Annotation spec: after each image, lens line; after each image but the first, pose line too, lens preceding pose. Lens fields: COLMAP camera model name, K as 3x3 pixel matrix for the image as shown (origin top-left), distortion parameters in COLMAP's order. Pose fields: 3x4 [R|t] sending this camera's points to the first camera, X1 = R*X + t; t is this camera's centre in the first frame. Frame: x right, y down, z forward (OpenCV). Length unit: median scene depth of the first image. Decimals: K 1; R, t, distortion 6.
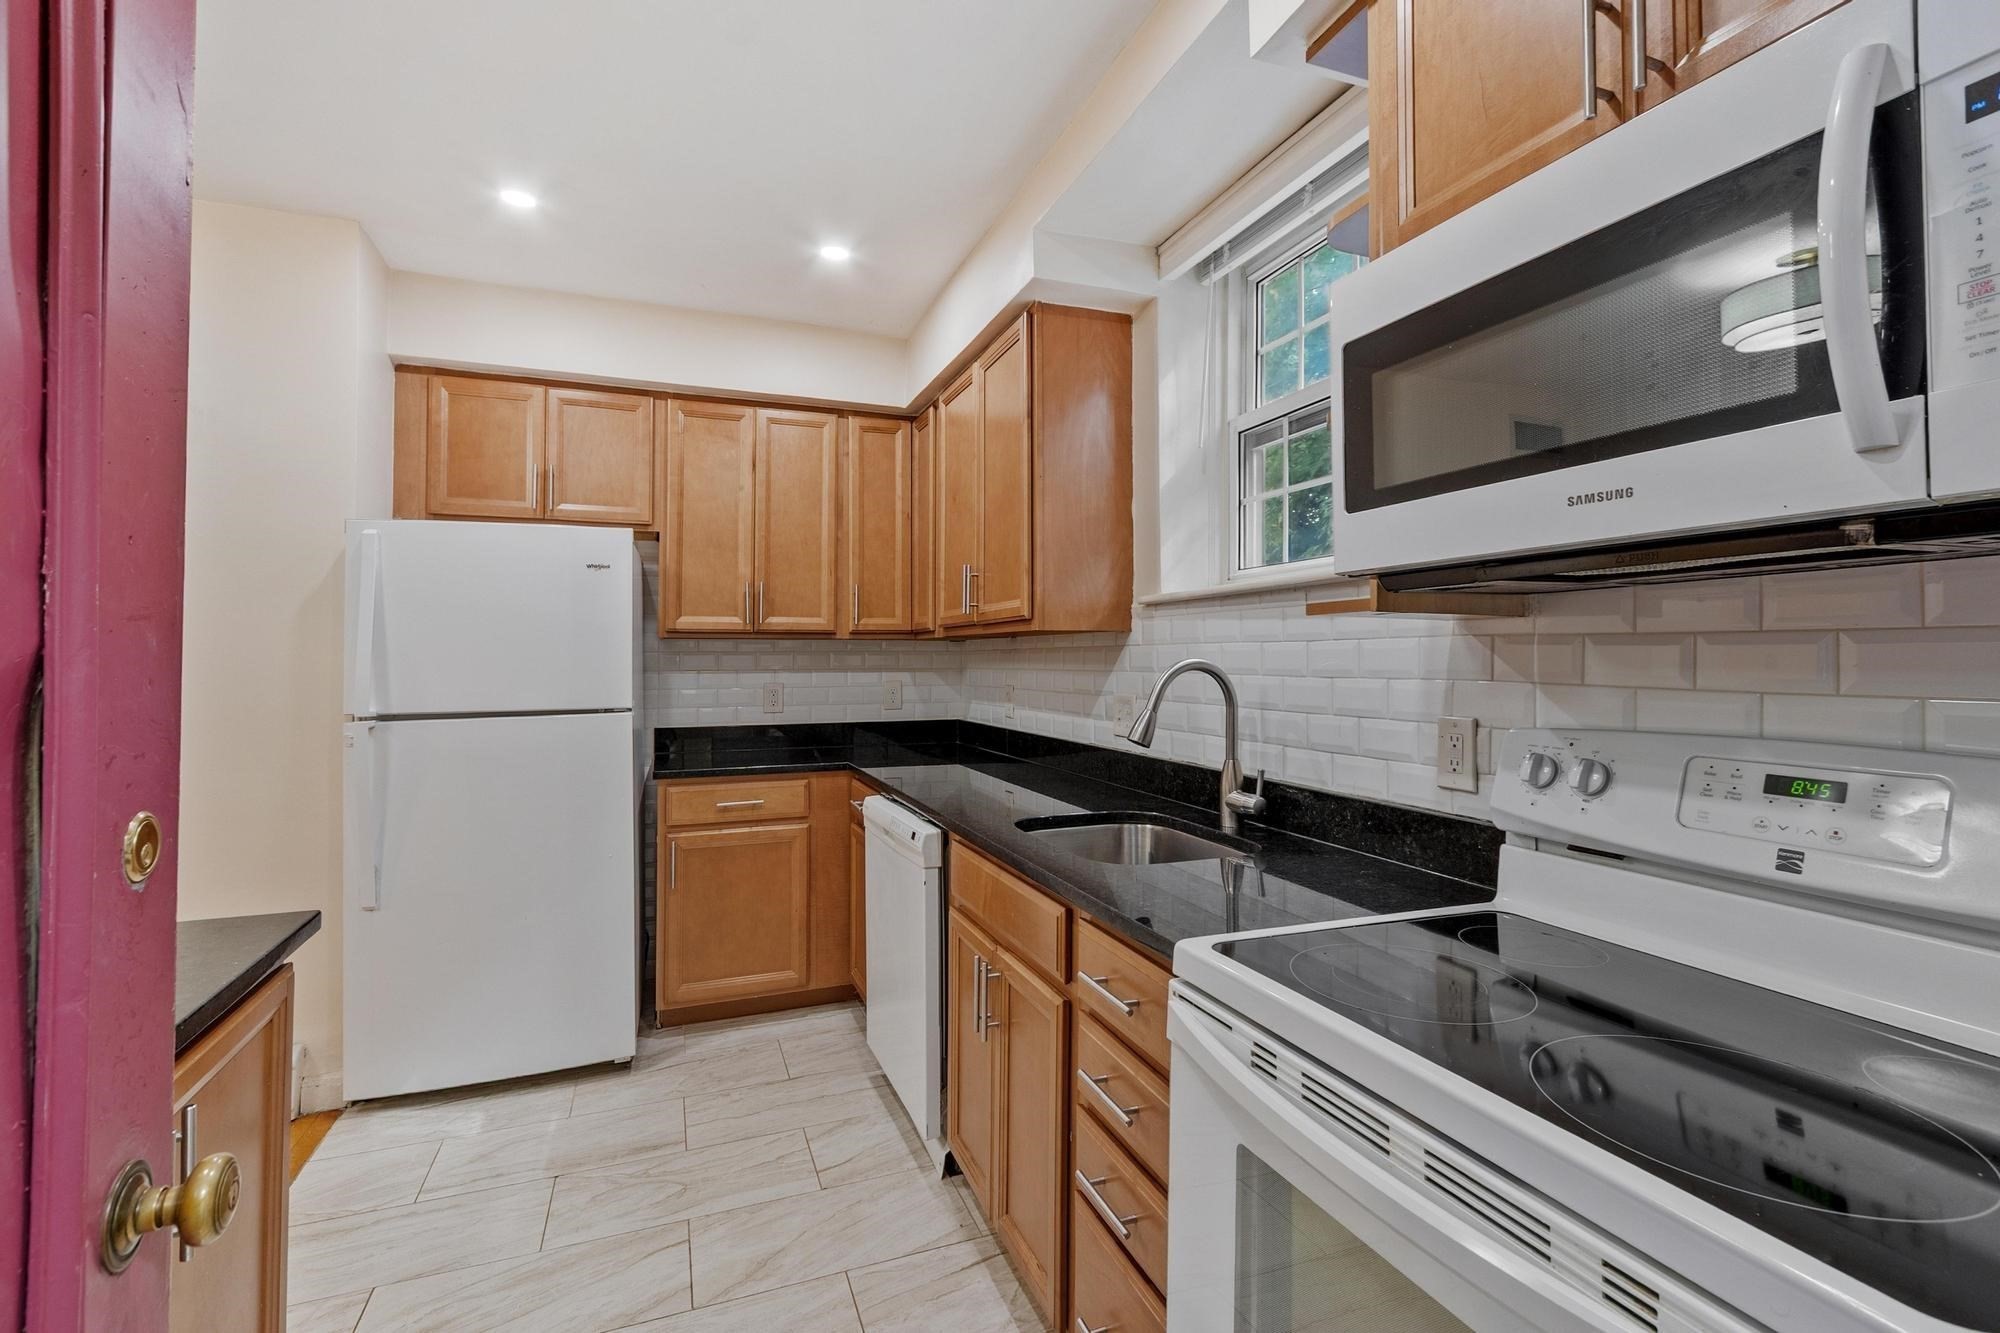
lens RADIAL K [[893.4, 0, 1006.0], [0, 893.4, 638.8], [0, 0, 1]] dist [0.000352, 0.000048]
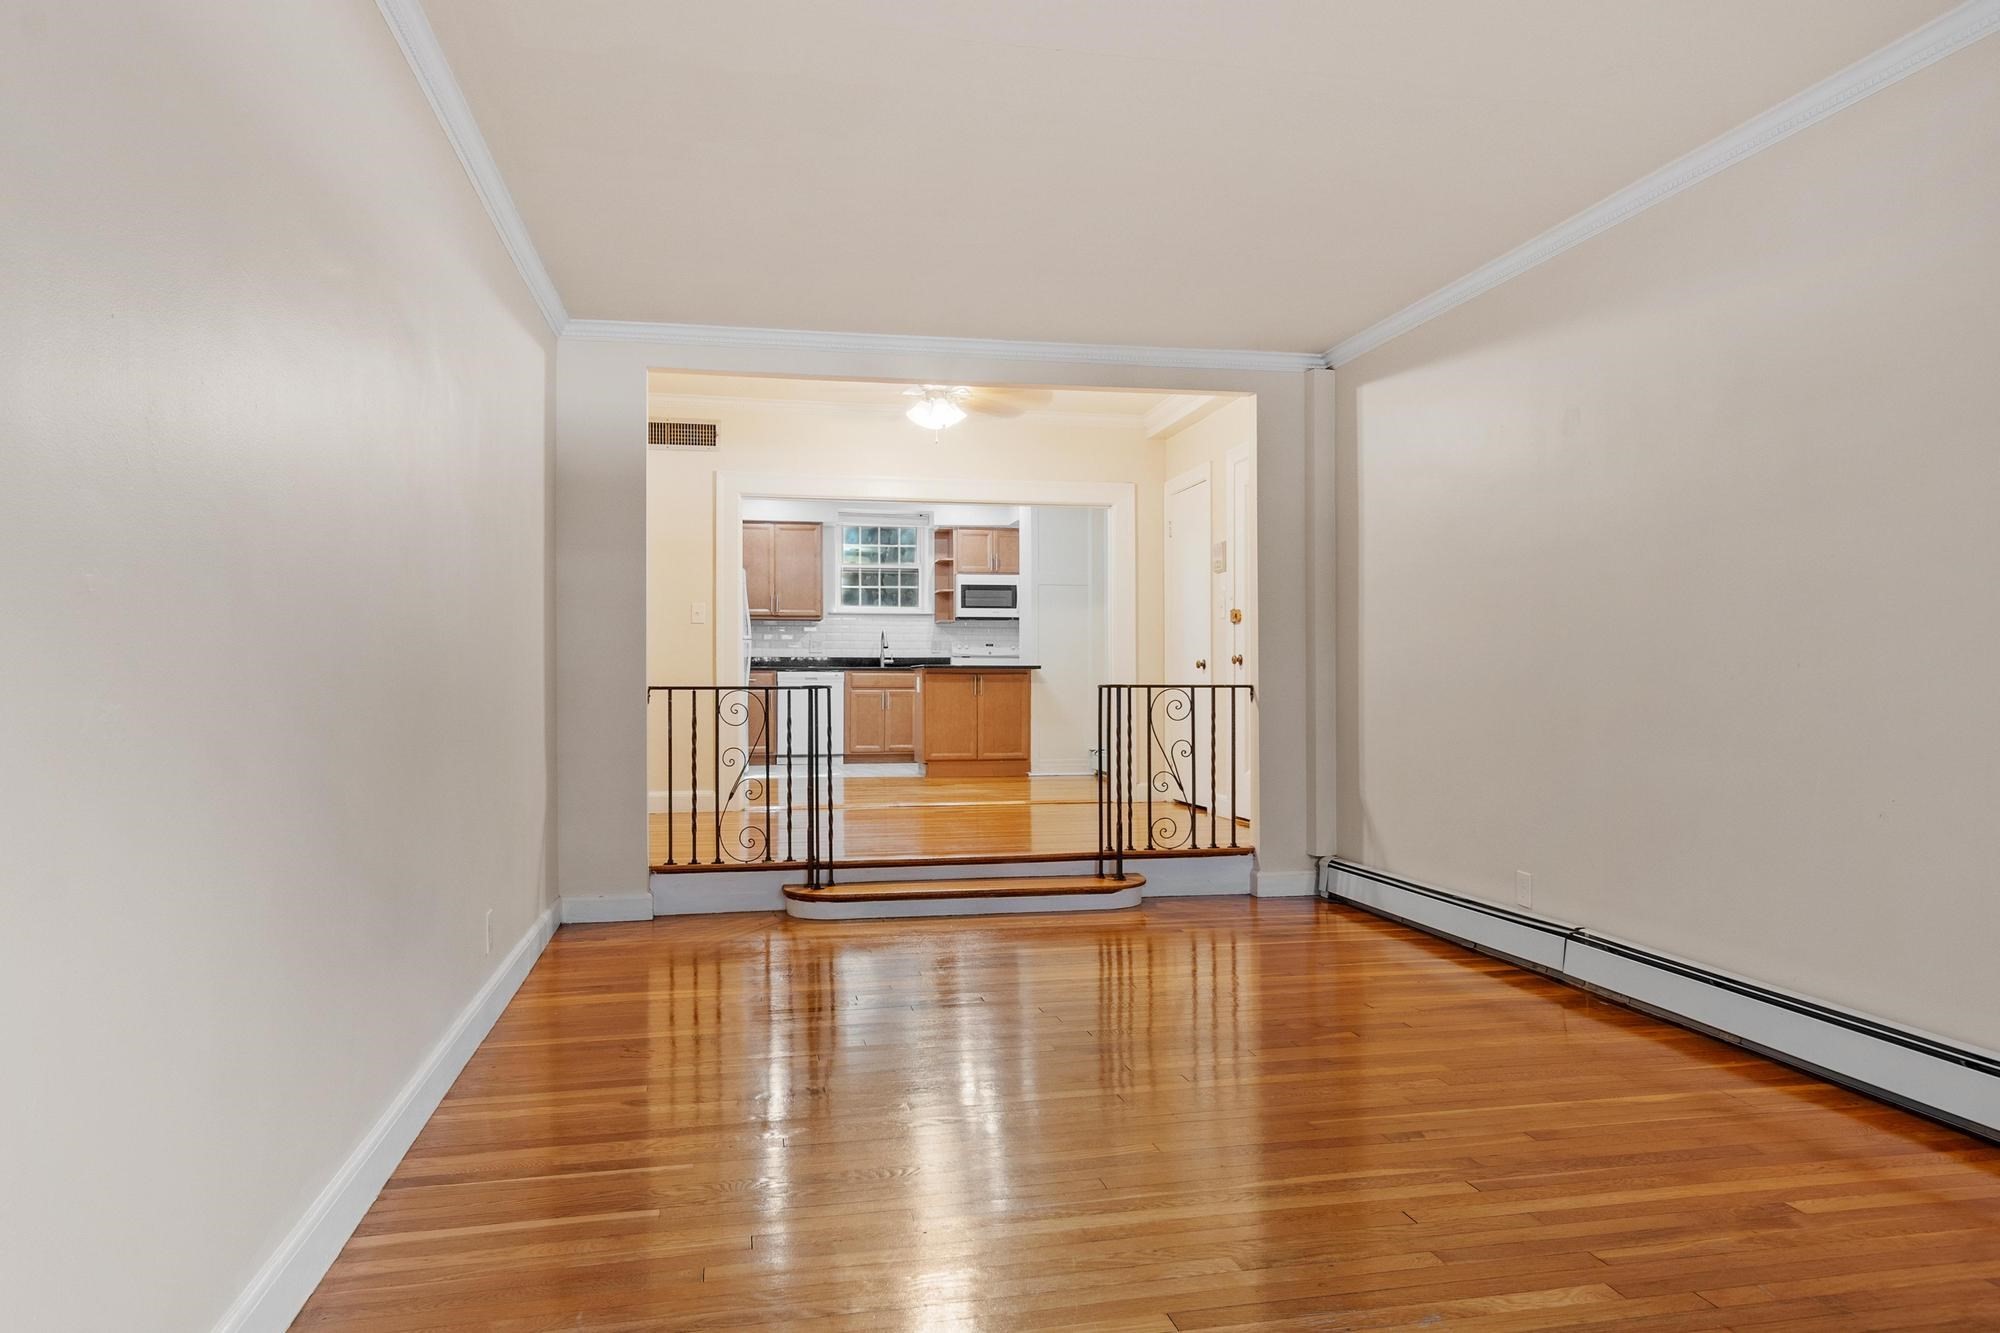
lens RADIAL K [[1249.2, 0, 1000.0], [0, 1249.2, 666.5], [0, 0, 1]] dist [-0.000229, 0.000013]
pose [[0.156057, 0.009264, 0.987705, -5.706142], [-0.023150, 0.999716, -0.005719, 0.225446], [-0.987477, -0.021973, 0.156227, -0.523840]]
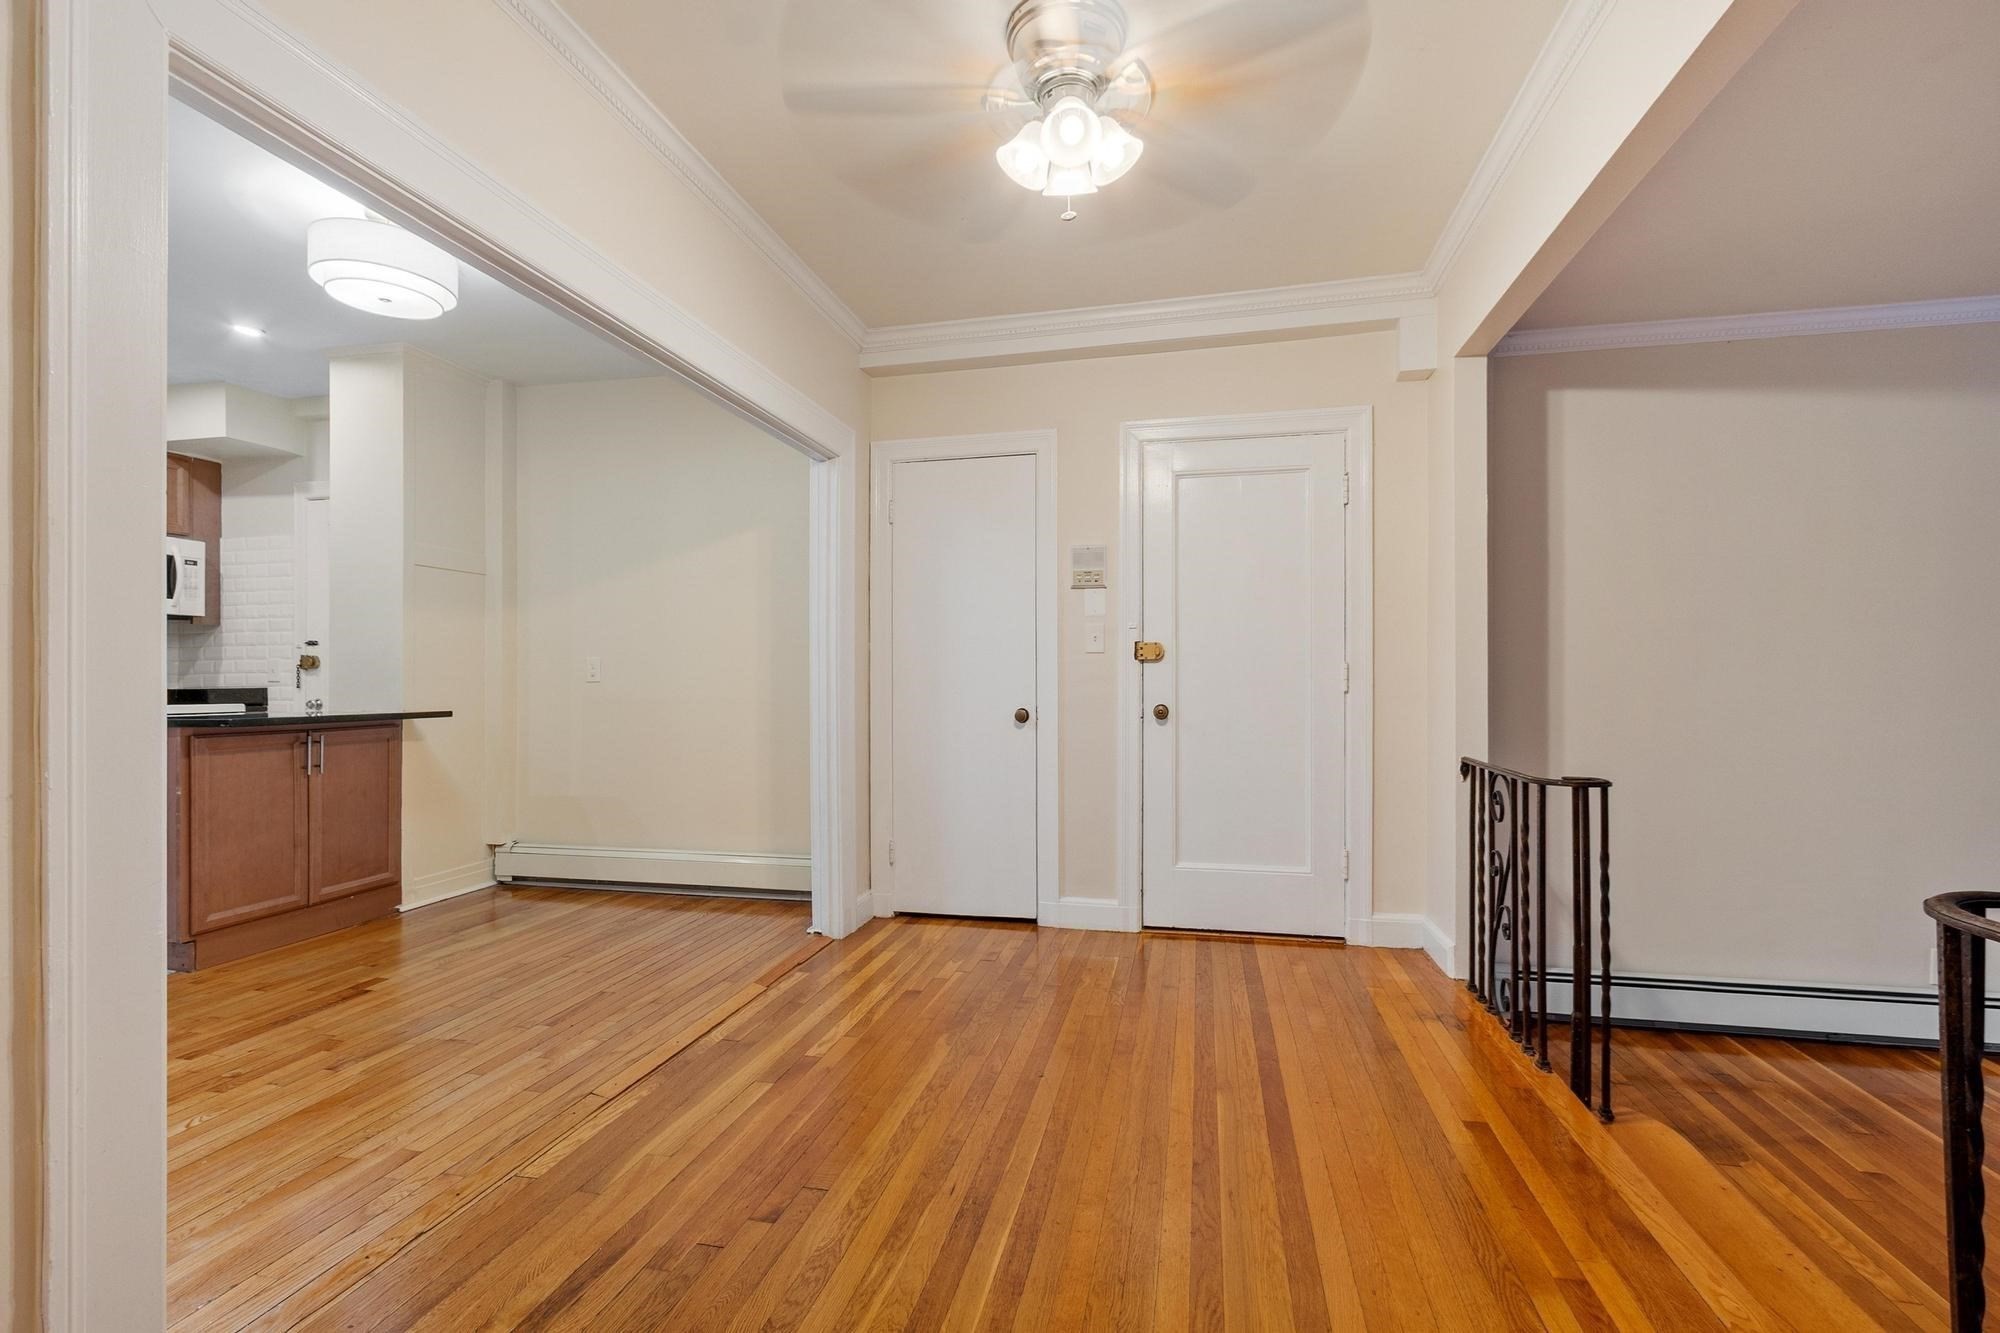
lens RADIAL K [[895.5, 0, 997.6], [0, 895.5, 678.4], [0, 0, 1]] dist [-0.001026, -0.000060]
pose [[-0.829143, 0.001623, 0.559035, -2.820586], [-0.012424, 0.999695, -0.021330, 0.141905], [-0.558899, -0.024631, -0.828870, 1.096269]]
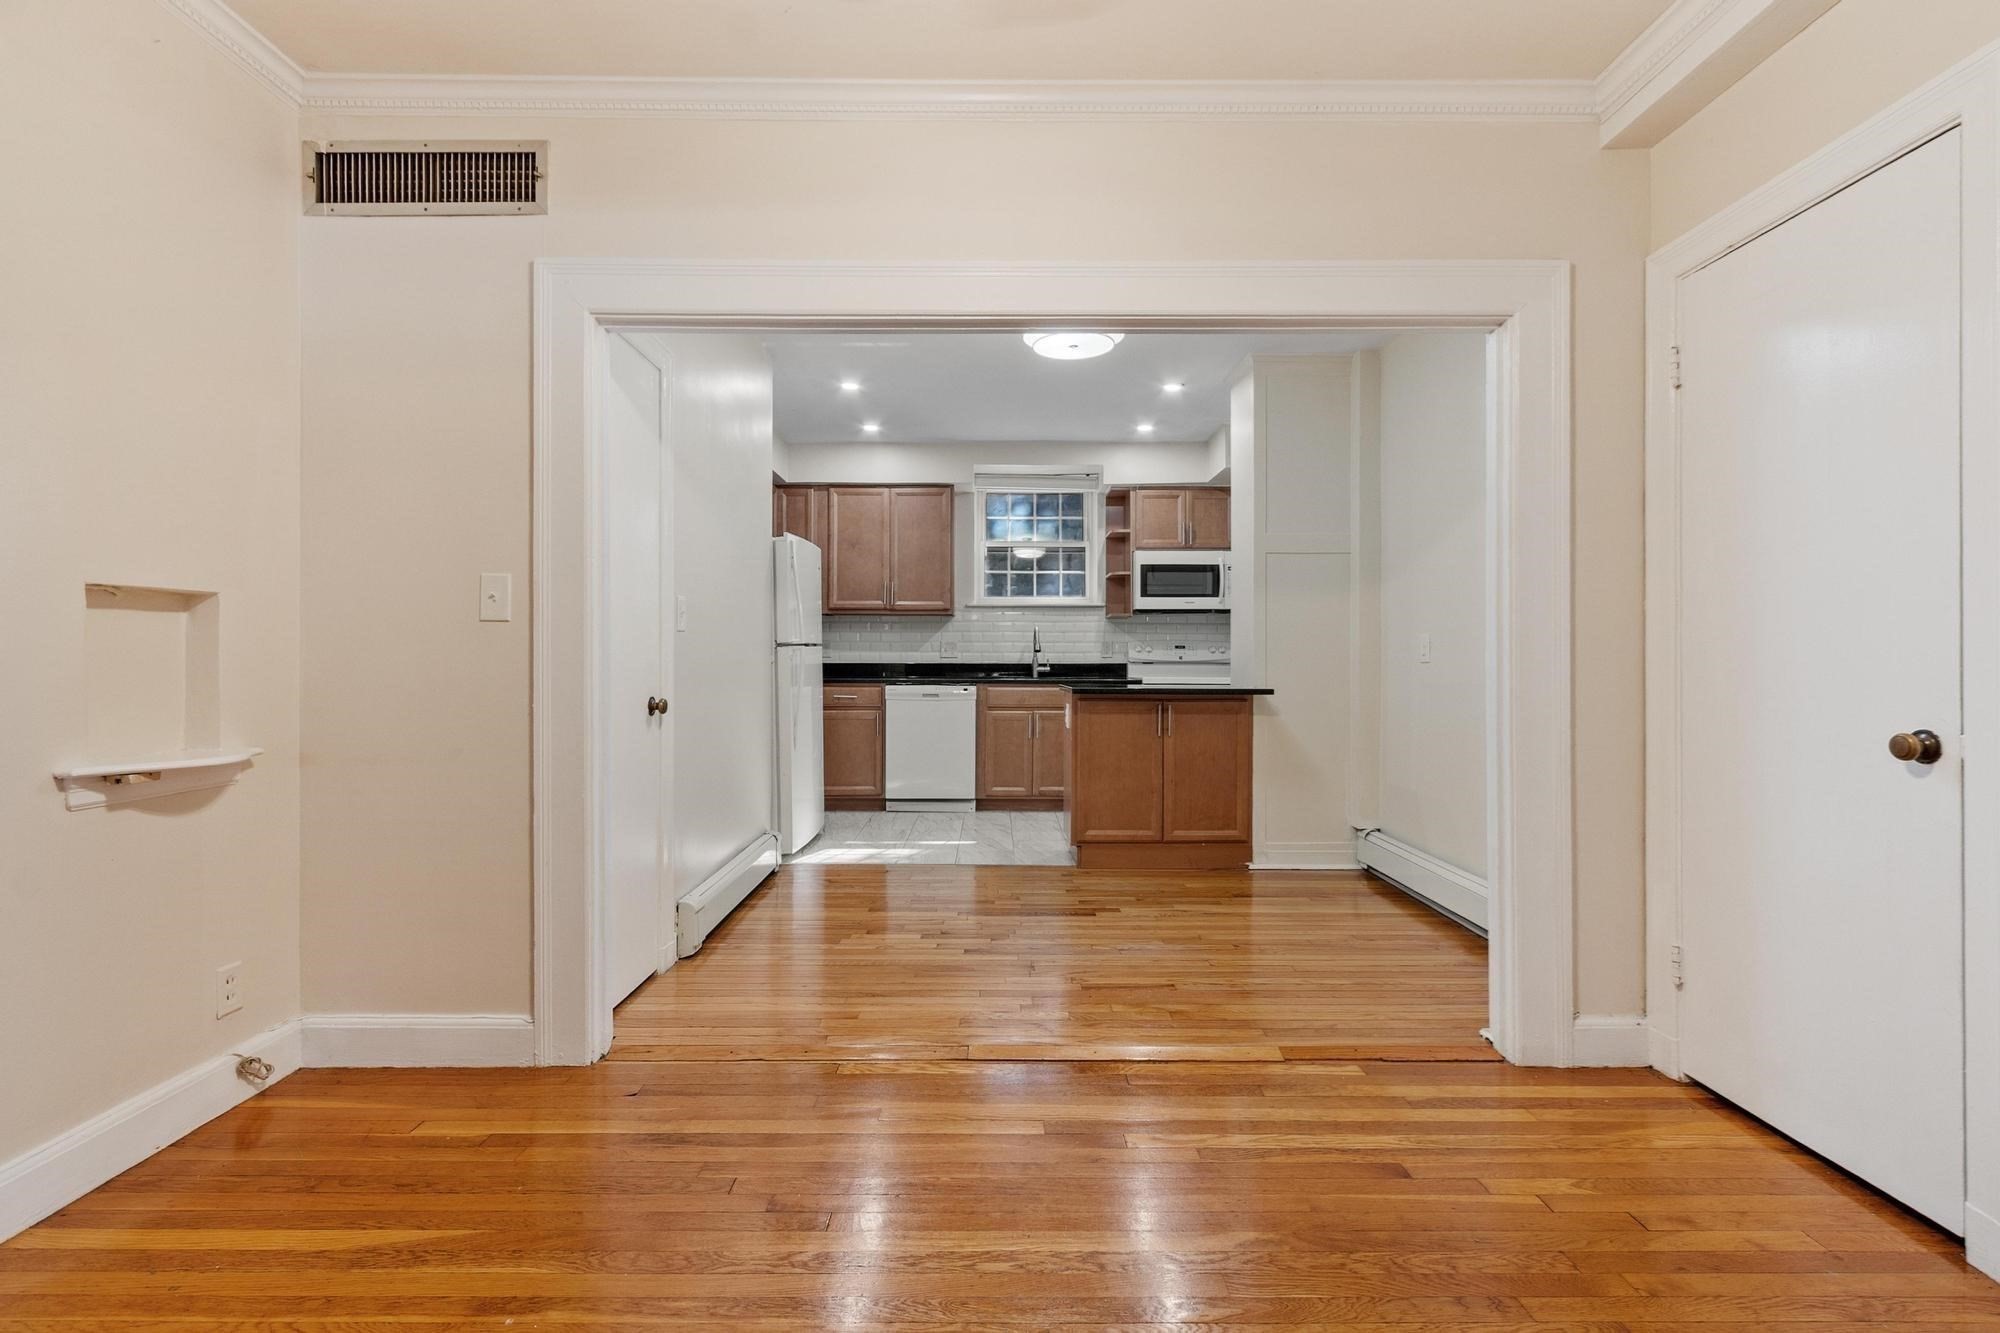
lens RADIAL K [[884.5, 0, 988.6], [0, 884.5, 657.1], [0, 0, 1]] dist [-0.000256, 0.000319]
pose [[0.361923, 0.001581, 0.932207, -2.864957], [-0.025095, 0.999653, 0.008047, 0.112227], [-0.931870, -0.026306, 0.361837, -0.020895]]
